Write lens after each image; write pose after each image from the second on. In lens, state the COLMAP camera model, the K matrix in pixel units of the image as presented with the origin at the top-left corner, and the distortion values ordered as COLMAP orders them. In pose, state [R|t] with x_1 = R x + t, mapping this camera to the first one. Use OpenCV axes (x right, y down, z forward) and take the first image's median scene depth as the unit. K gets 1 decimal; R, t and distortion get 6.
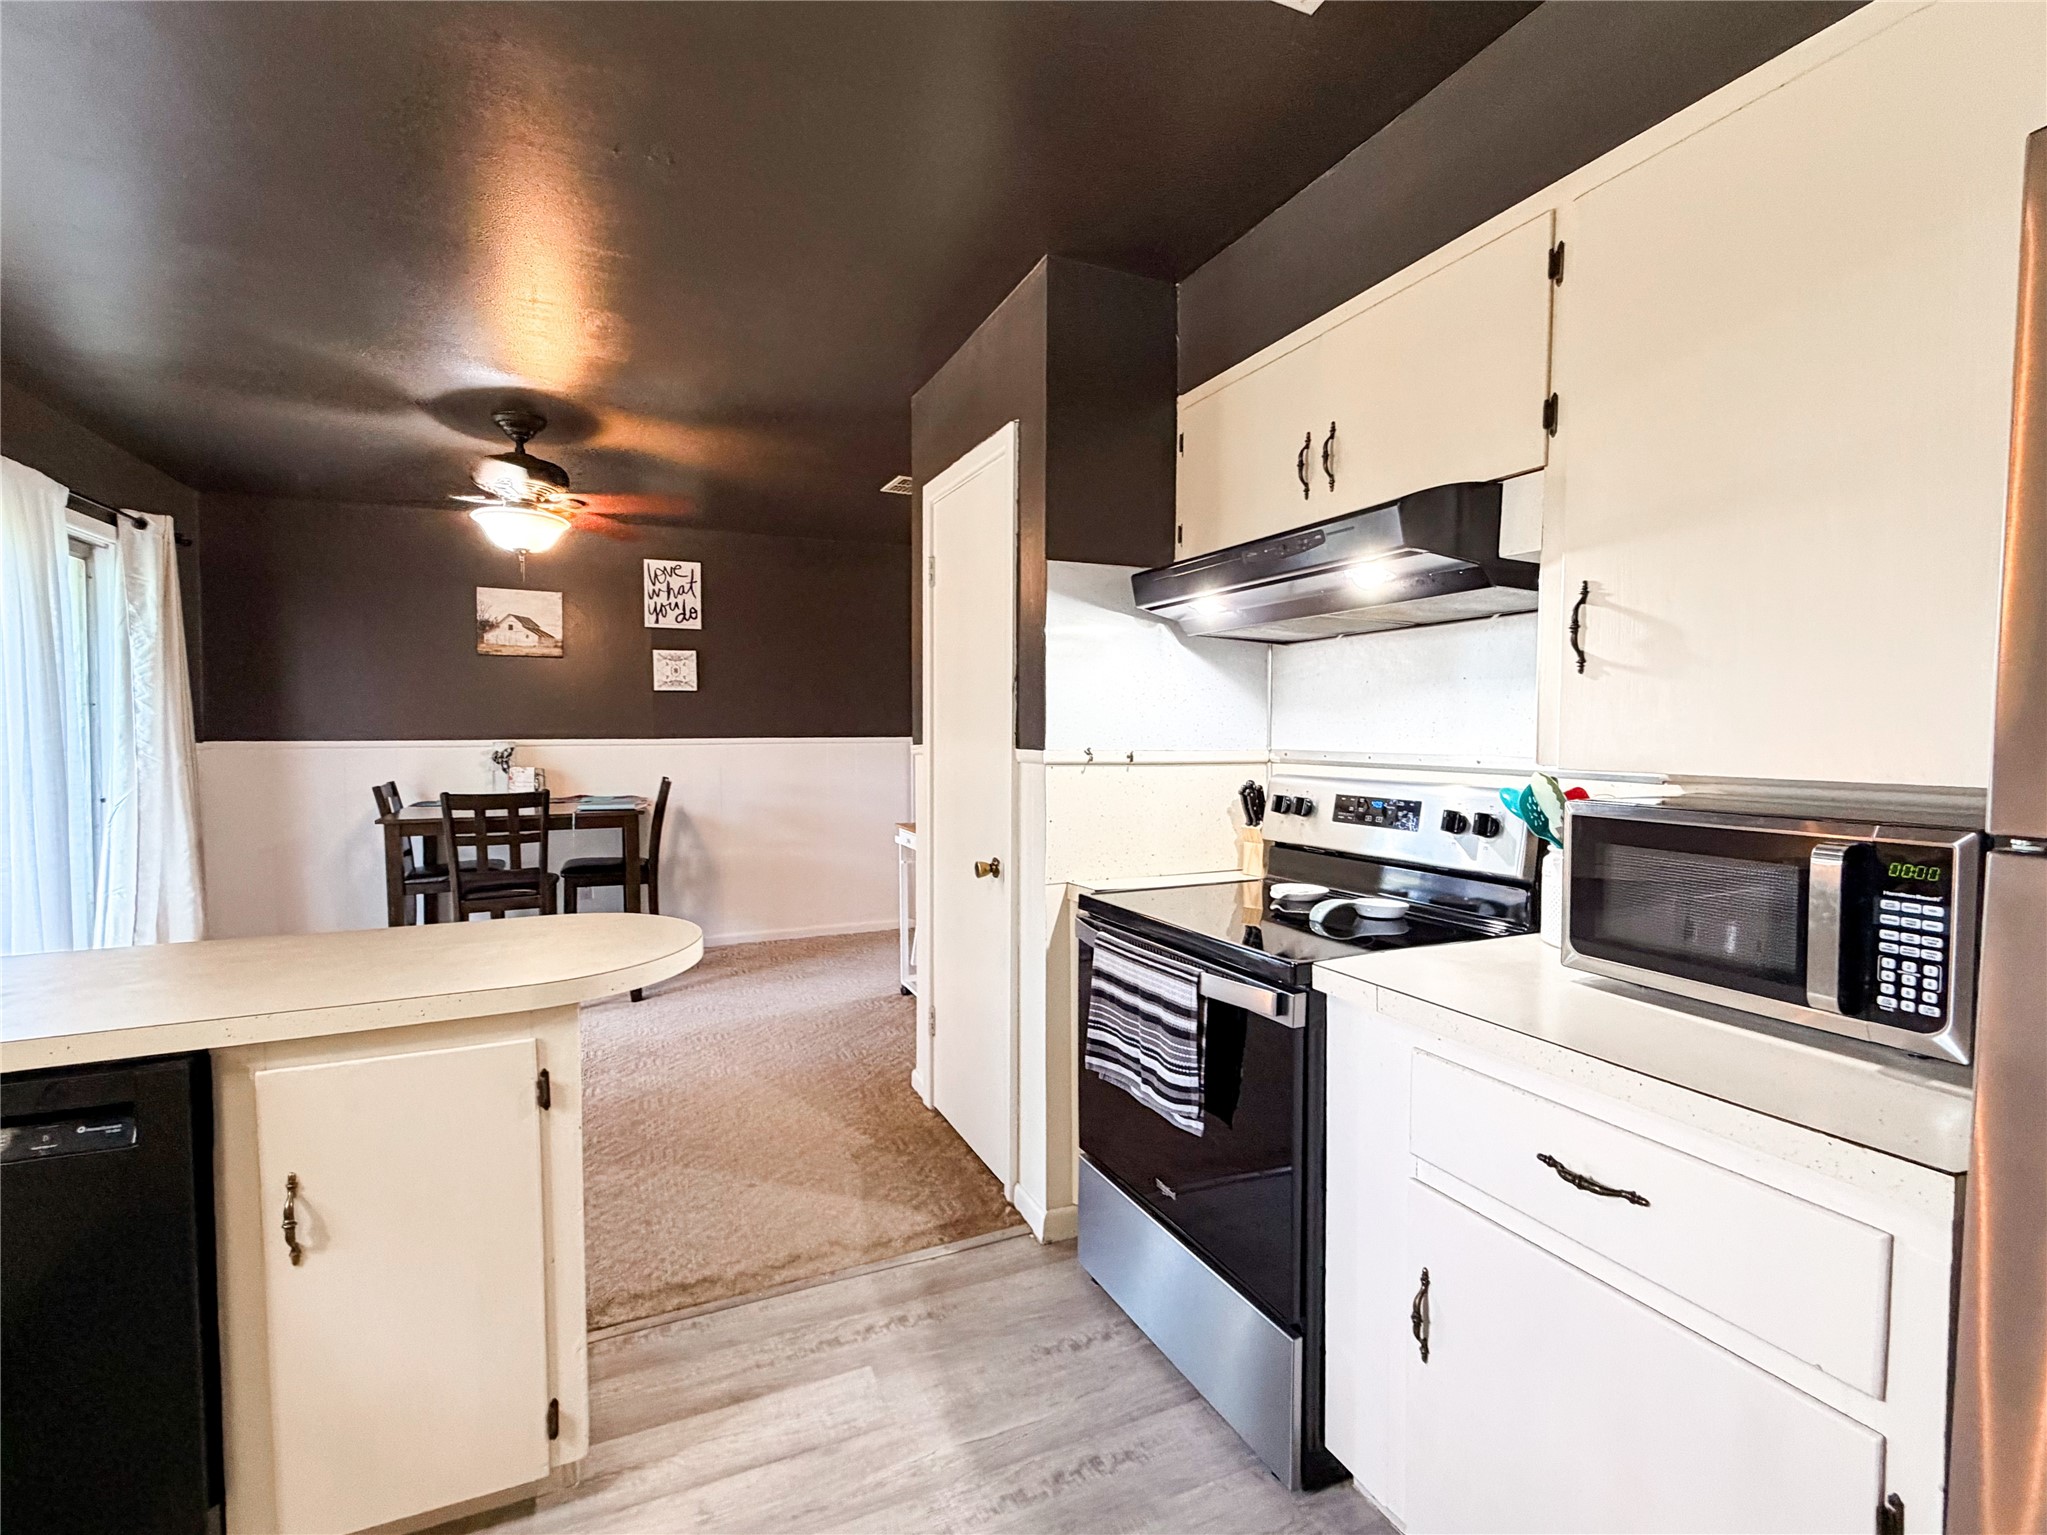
lens RADIAL K [[934.9, 0, 1012.2], [0, 934.9, 765.7], [0, 0, 1]] dist [-0.000595, -0.000913]
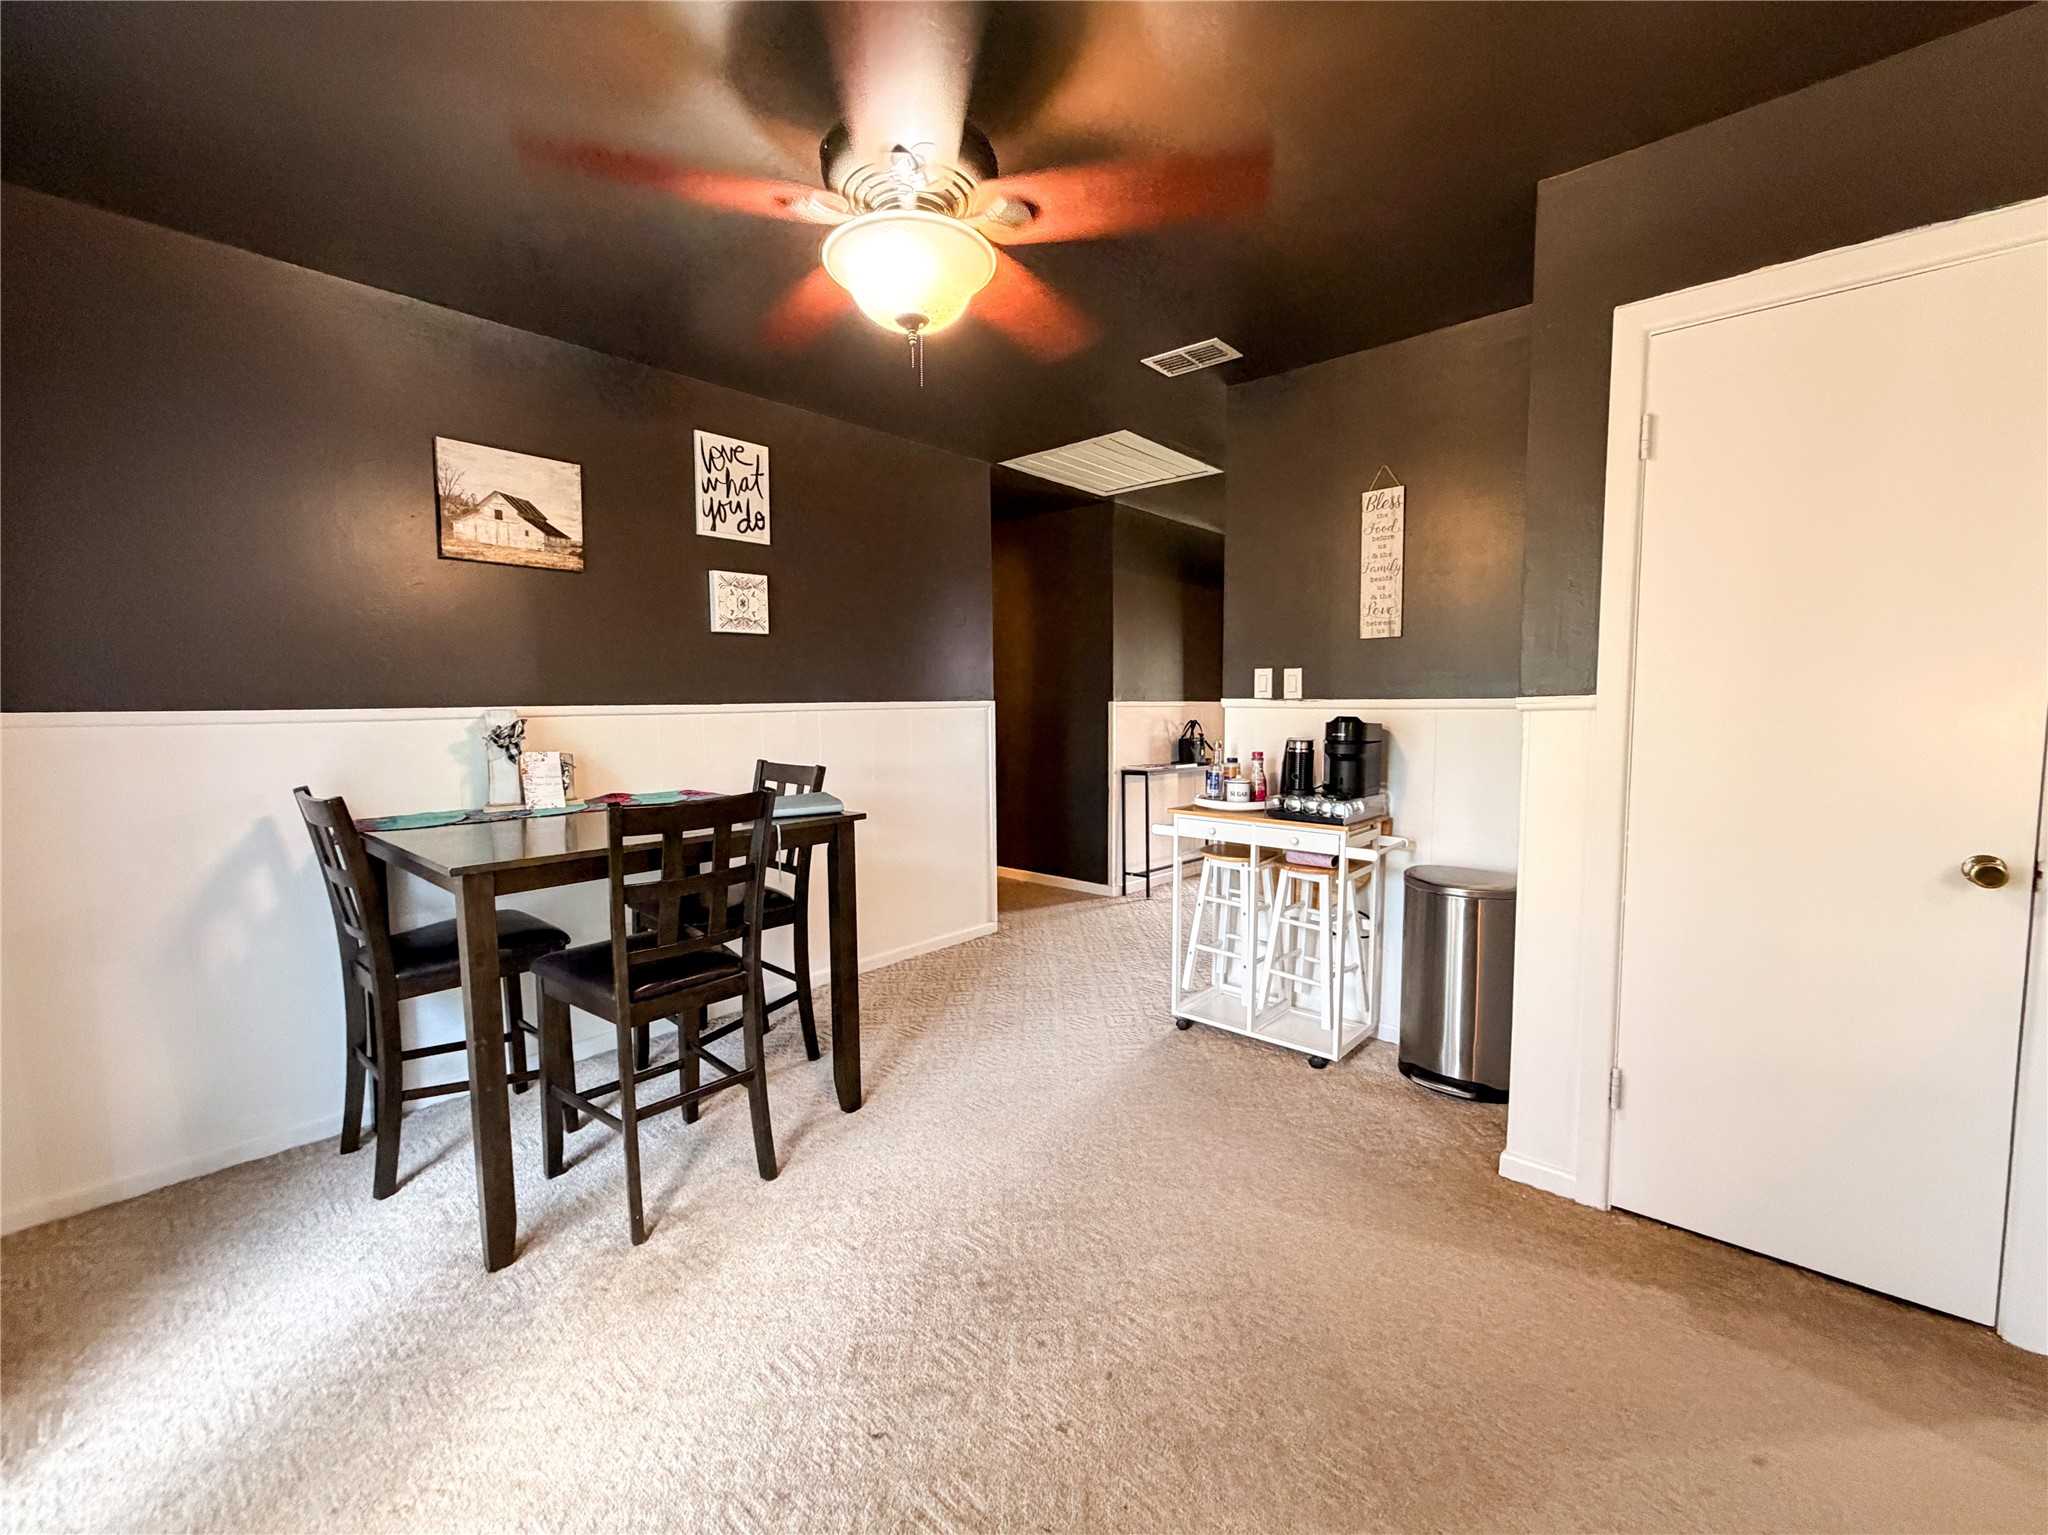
lens RADIAL K [[840.7, 0, 1014.4], [0, 840.7, 769.7], [0, 0, 1]] dist [-0.000449, 0.000142]
pose [[0.913971, -0.041420, 0.403661, -0.462263], [0.025744, 0.998691, 0.044188, -0.002963], [-0.404963, -0.029995, 0.913841, 0.383462]]
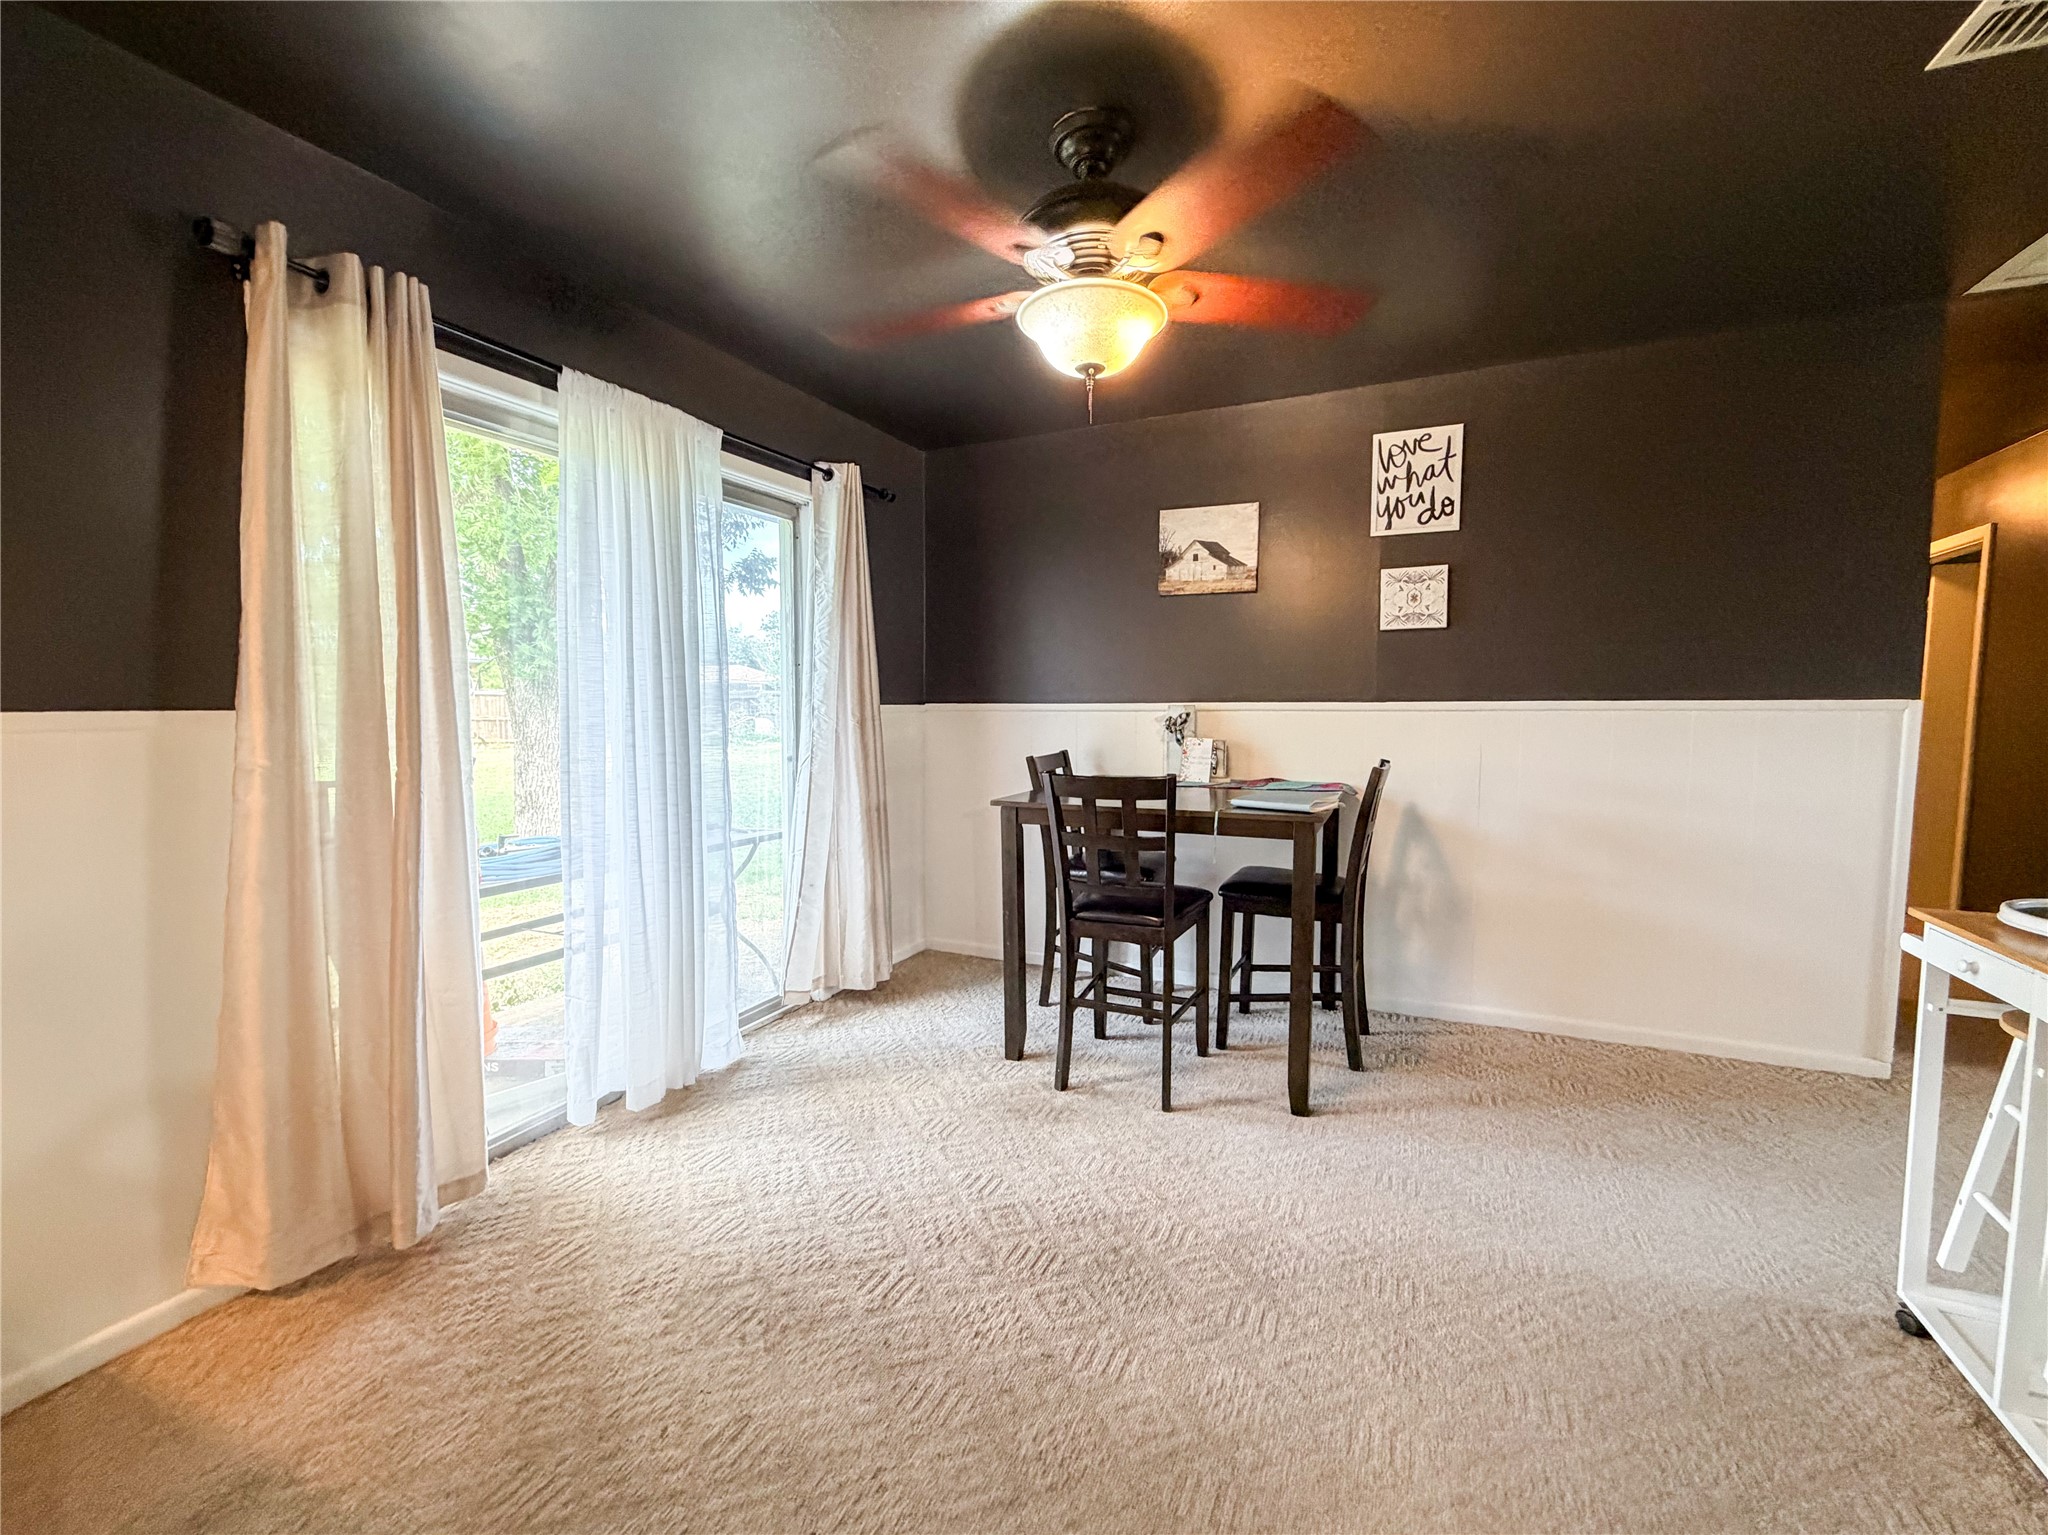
lens RADIAL K [[840.7, 0, 1023.1], [0, 840.7, 767.3], [0, 0, 1]] dist [-0.000449, 0.000142]
pose [[0.664748, 0.056989, -0.744891, -0.101828], [-0.028024, 0.998287, 0.051366, -0.005677], [0.746542, -0.013270, 0.665206, 0.427414]]
